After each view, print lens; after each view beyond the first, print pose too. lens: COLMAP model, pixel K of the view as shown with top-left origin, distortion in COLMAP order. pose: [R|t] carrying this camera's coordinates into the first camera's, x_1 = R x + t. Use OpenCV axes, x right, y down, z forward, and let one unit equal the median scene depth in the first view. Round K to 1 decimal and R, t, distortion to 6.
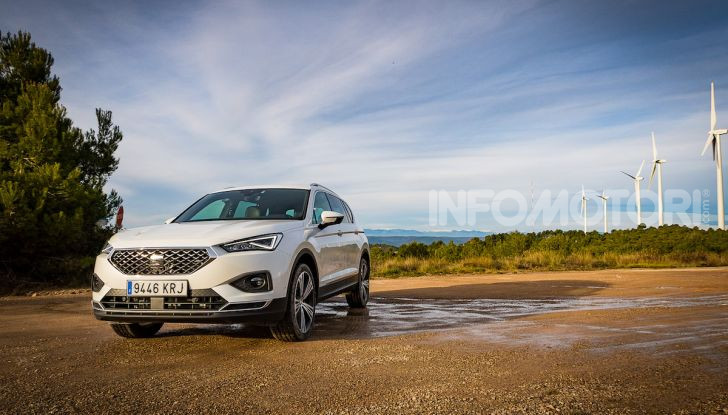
lens RADIAL K [[505.8, 0, 367.2], [0, 505.8, 202.3], [0, 0, 1]] dist [-0.032964, 0.001705]
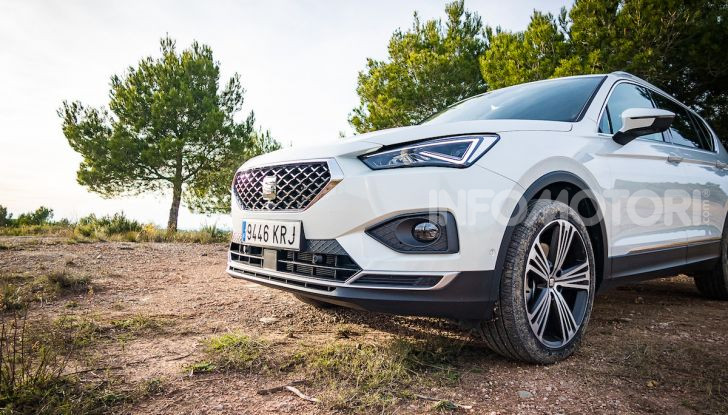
lens RADIAL K [[505.8, 0, 367.2], [0, 505.8, 202.3], [0, 0, 1]] dist [-0.032964, 0.001705]
pose [[0.779243, 0.014506, -0.626554, 0.031240], [0.026672, 0.998059, 0.056280, 0.094874], [0.626154, -0.060568, 0.777344, 0.559913]]
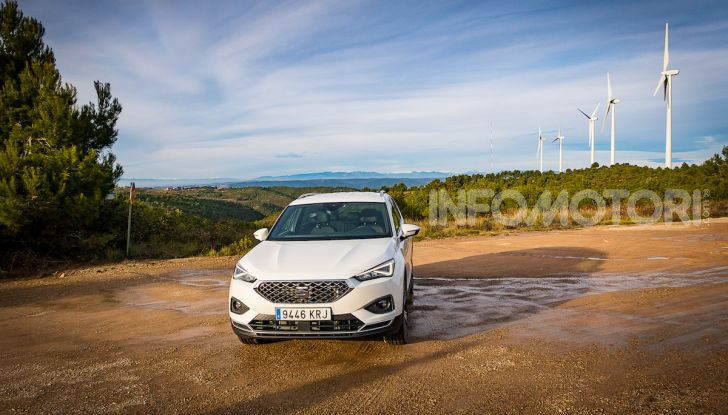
lens RADIAL K [[505.8, 0, 367.2], [0, 505.8, 202.3], [0, 0, 1]] dist [-0.032964, 0.001705]
pose [[0.997077, -0.020423, 0.073630, -0.315969], [0.012076, 0.993625, 0.112084, -0.203946], [-0.075450, -0.110867, 0.990967, -0.154118]]
